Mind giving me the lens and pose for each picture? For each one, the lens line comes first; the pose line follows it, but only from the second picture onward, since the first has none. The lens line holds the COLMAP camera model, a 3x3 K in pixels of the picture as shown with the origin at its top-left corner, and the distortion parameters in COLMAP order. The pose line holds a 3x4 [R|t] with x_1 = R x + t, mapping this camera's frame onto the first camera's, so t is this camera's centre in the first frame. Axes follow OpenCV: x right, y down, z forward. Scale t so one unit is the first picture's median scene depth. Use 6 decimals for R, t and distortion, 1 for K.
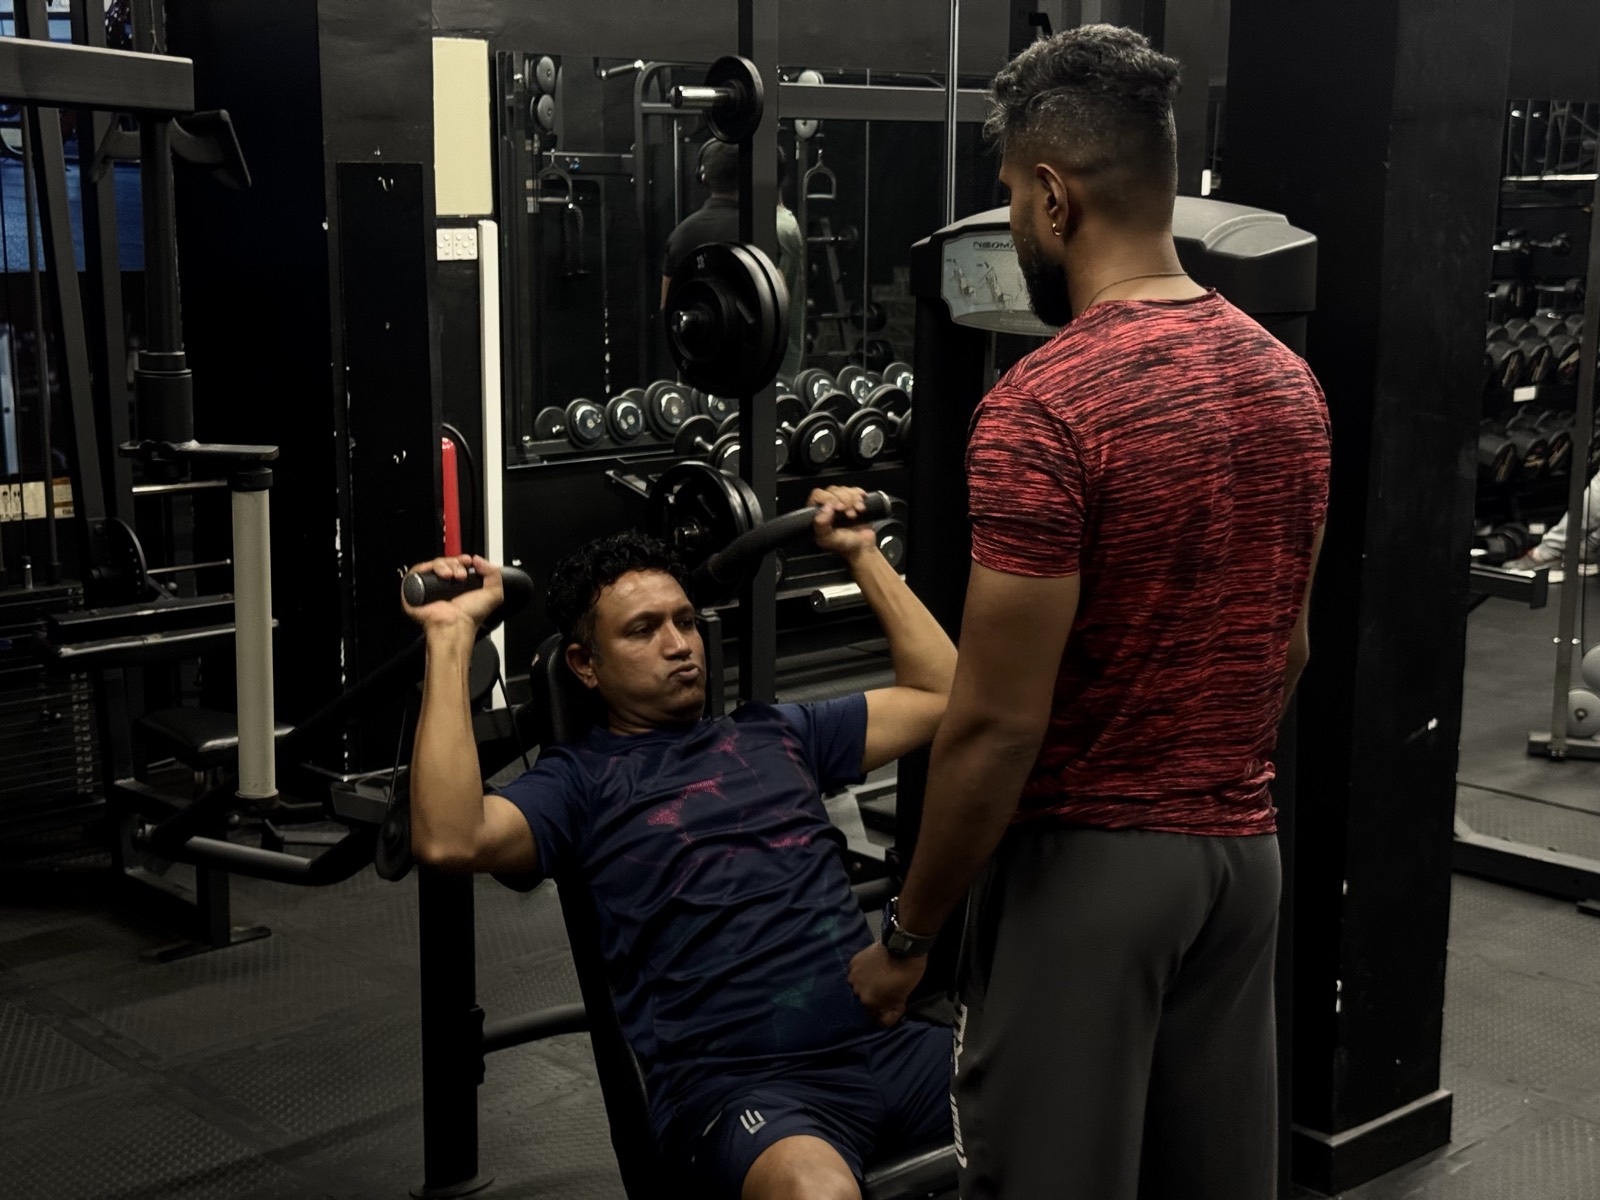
lens RADIAL K [[2212.0, 0, 799.6], [0, 2212.0, 600.1], [0, 0, 1]] dist [-0.016847, 0.000000]
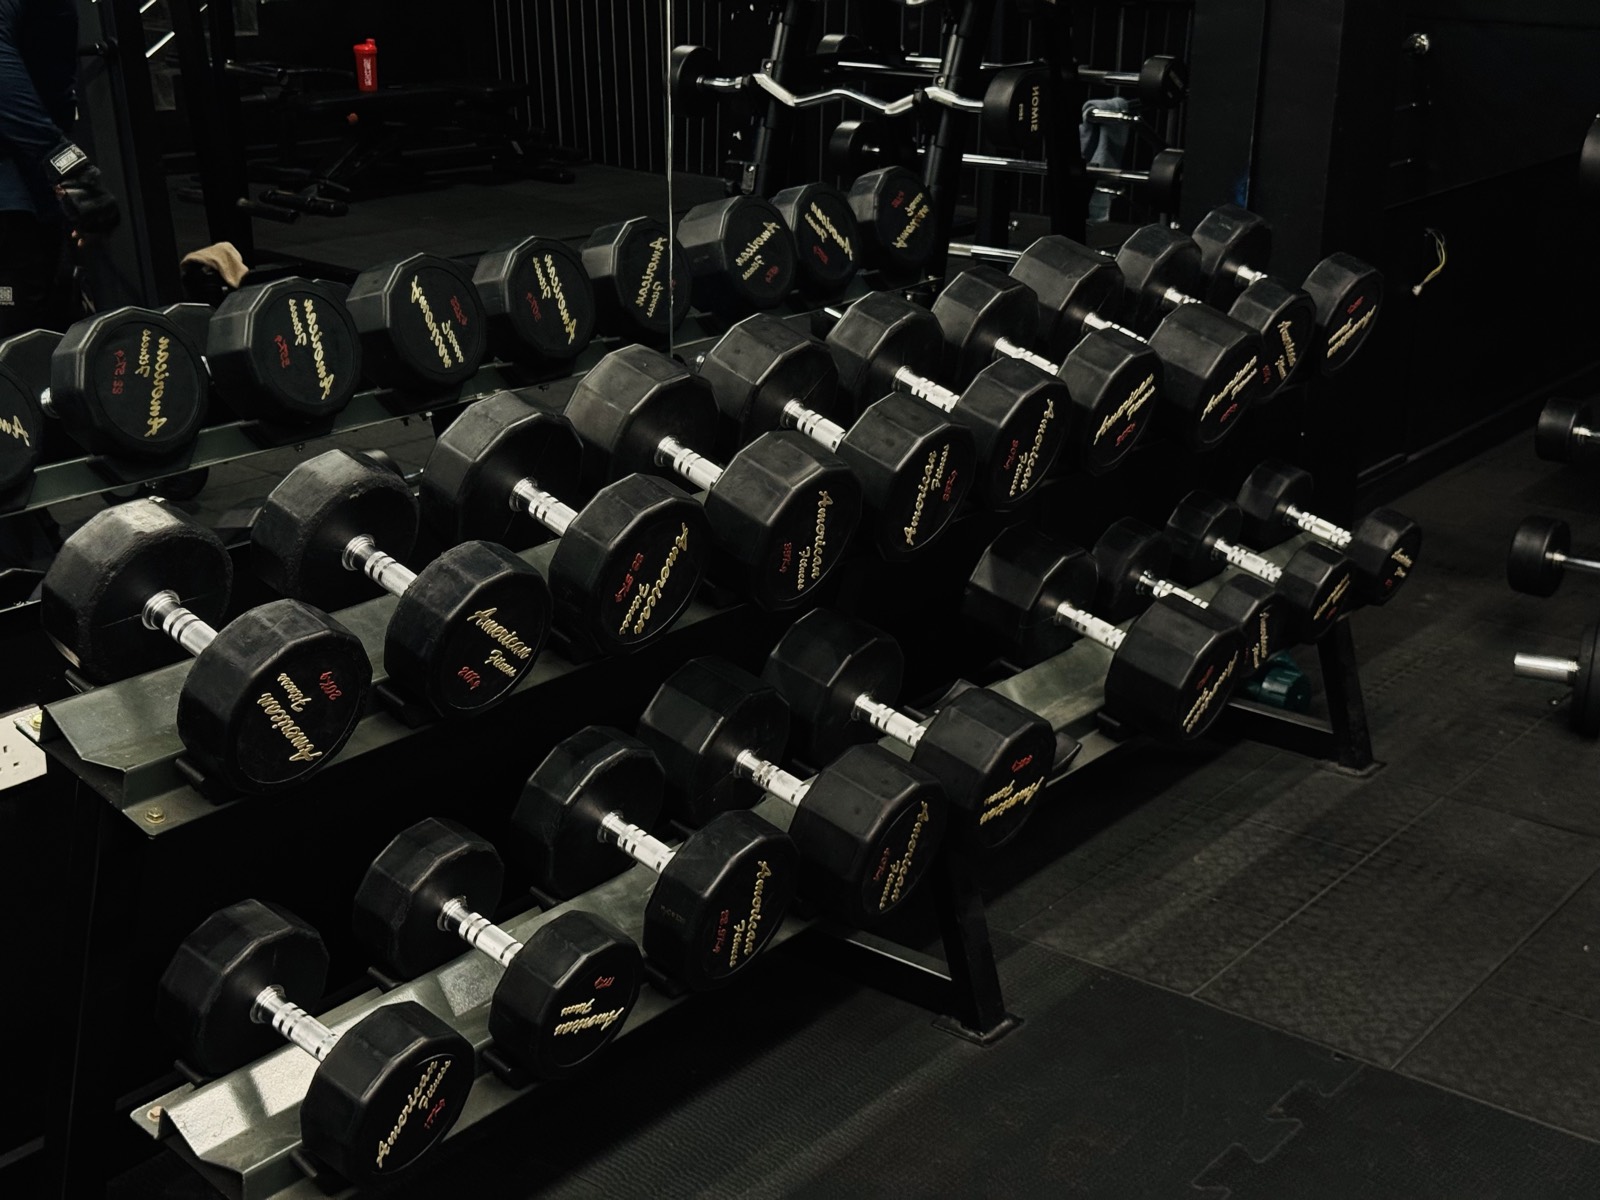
lens RADIAL K [[2212.0, 0, 800.8], [0, 2212.0, 600.5], [0, 0, 1]] dist [-0.016847, 0.000000]
pose [[0.985996, -0.064612, 0.153744, 0.254081], [0.041460, 0.987924, 0.149288, -0.133363], [-0.161533, -0.140823, 0.976768, 0.697470]]
